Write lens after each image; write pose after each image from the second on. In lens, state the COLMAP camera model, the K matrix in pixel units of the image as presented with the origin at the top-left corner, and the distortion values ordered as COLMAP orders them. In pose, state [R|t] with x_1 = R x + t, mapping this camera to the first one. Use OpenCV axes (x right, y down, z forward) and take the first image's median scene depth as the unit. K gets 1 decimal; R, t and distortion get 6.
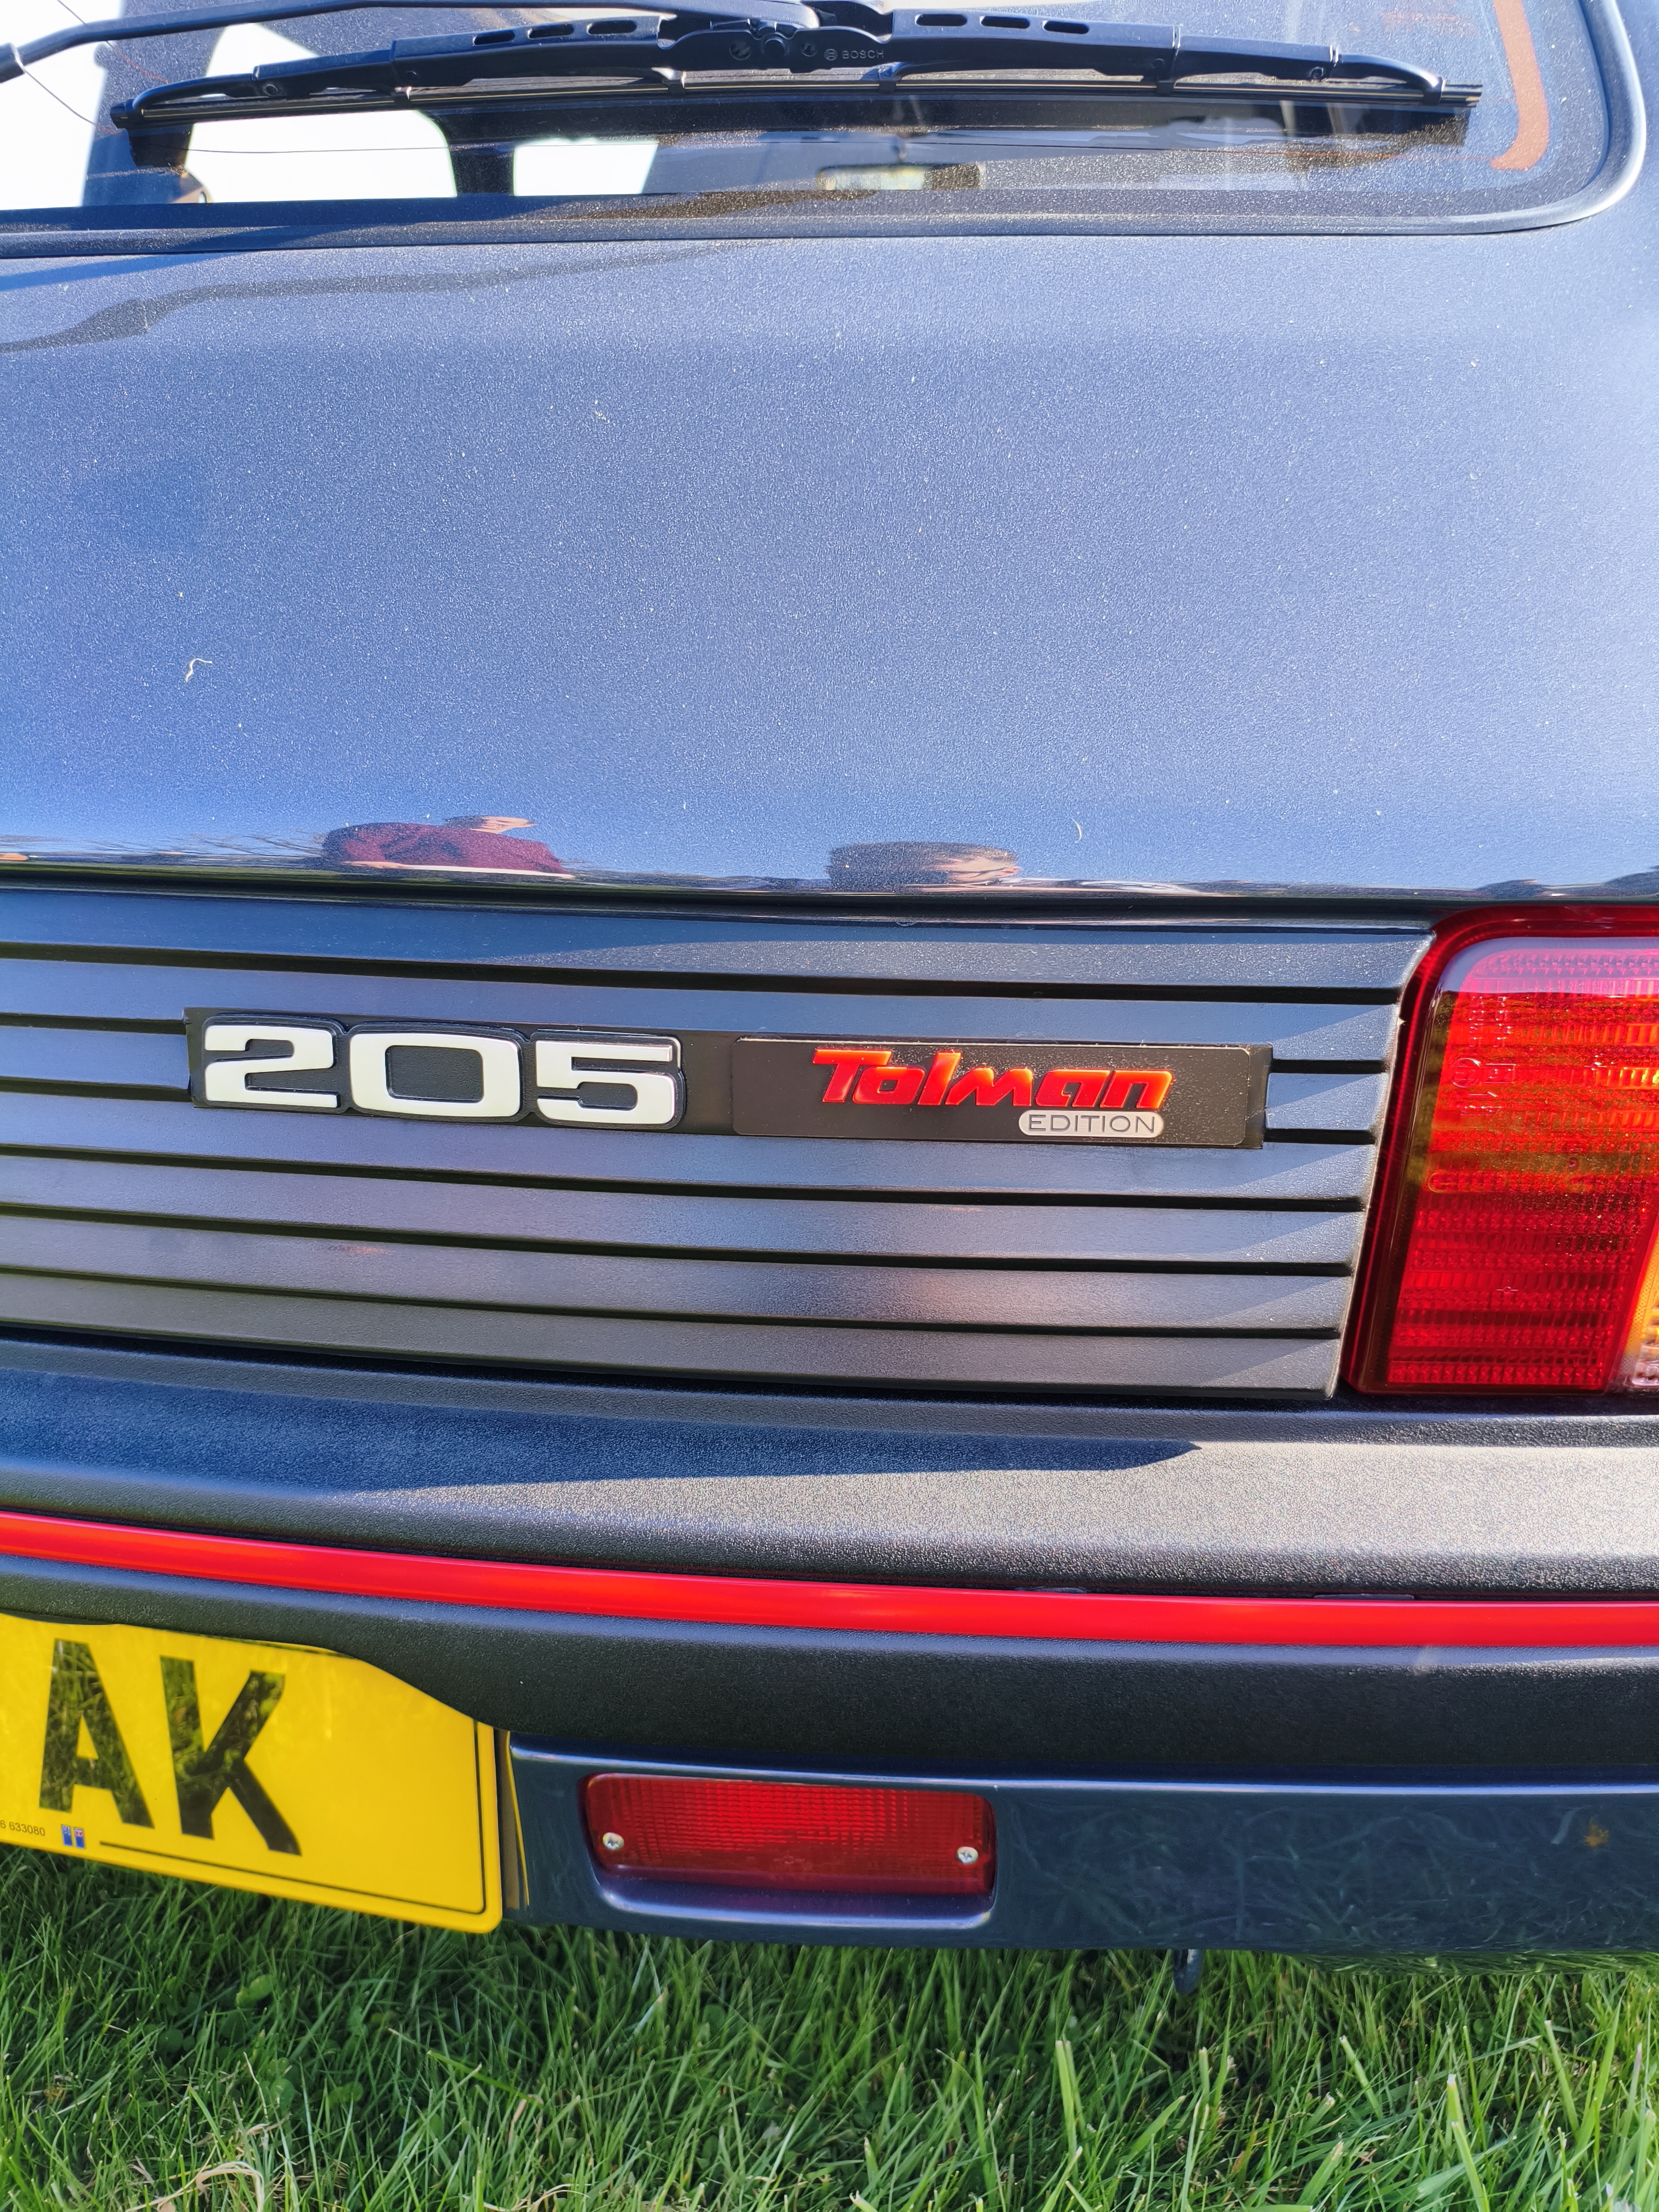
lens RADIAL K [[1647.2, 0, 829.5], [0, 1647.2, 1106.0], [0, 0, 1]] dist [0.078892, -0.088449]
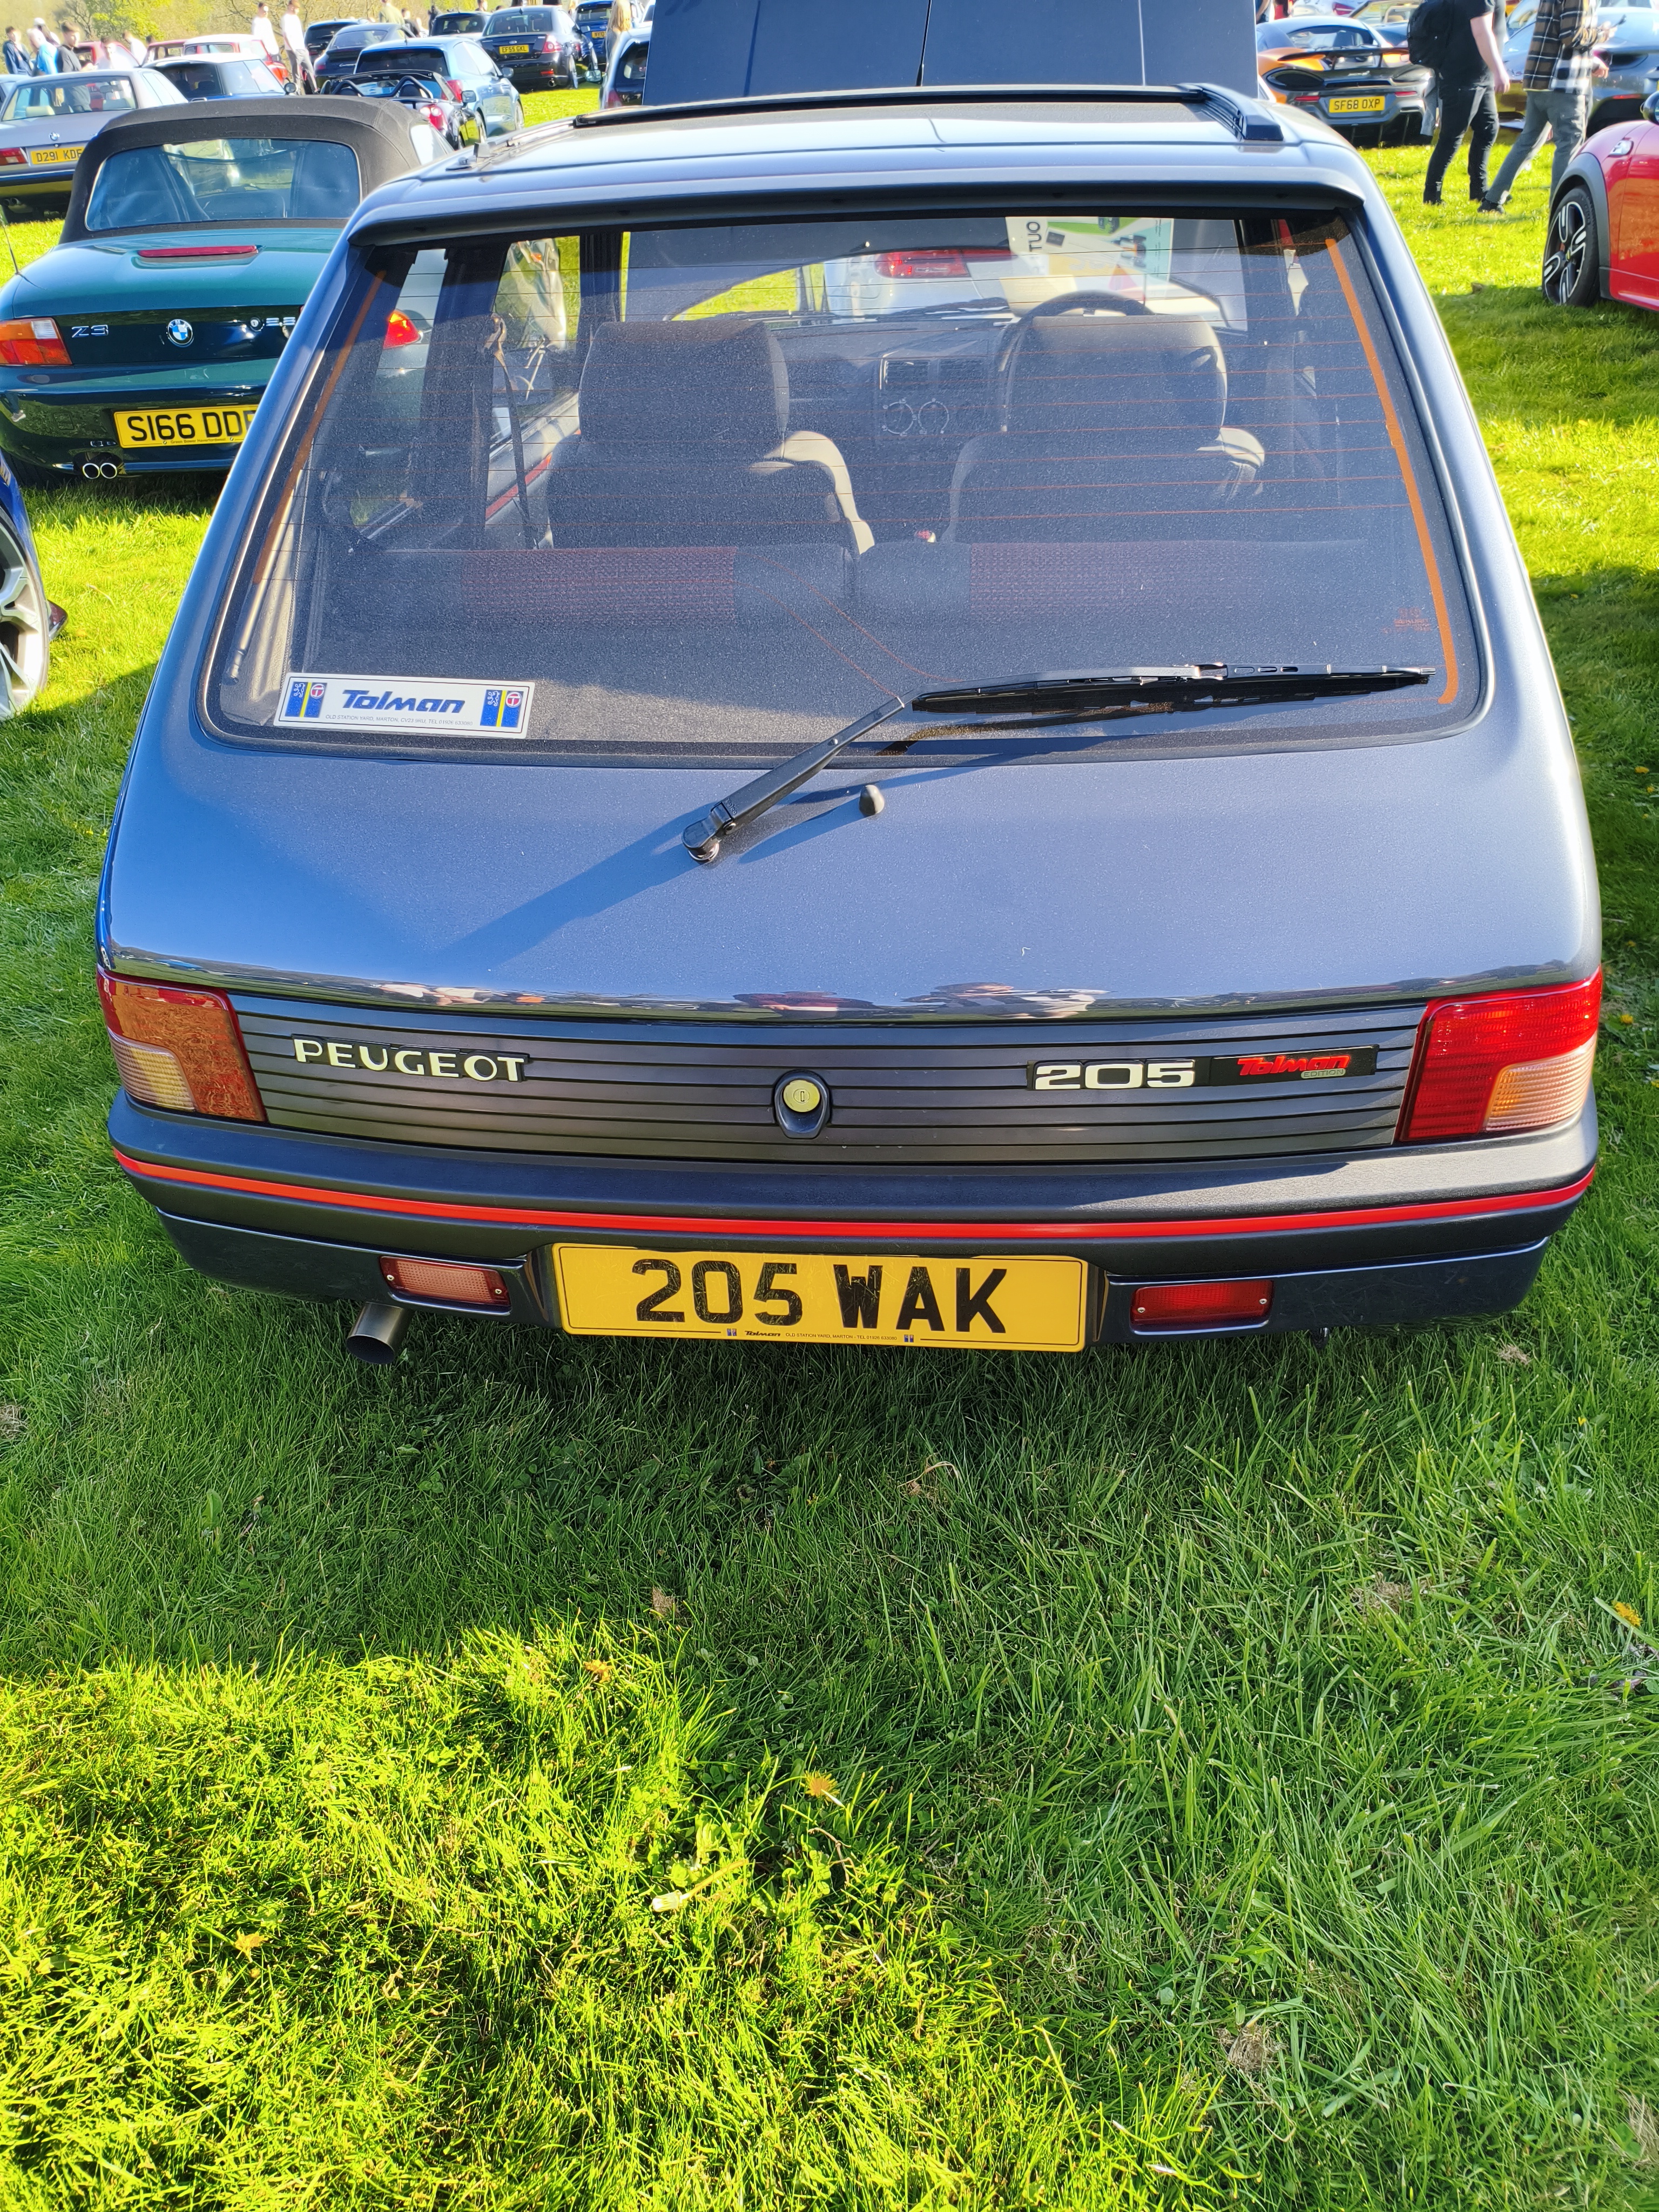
lens RADIAL K [[1647.2, 0, 829.5], [0, 1647.2, 1106.0], [0, 0, 1]] dist [0.078892, -0.088449]
pose [[0.992172, -0.101450, 0.072818, -0.960666], [0.083280, 0.972045, 0.219530, -0.663151], [-0.093053, -0.211747, 0.972885, -1.907797]]
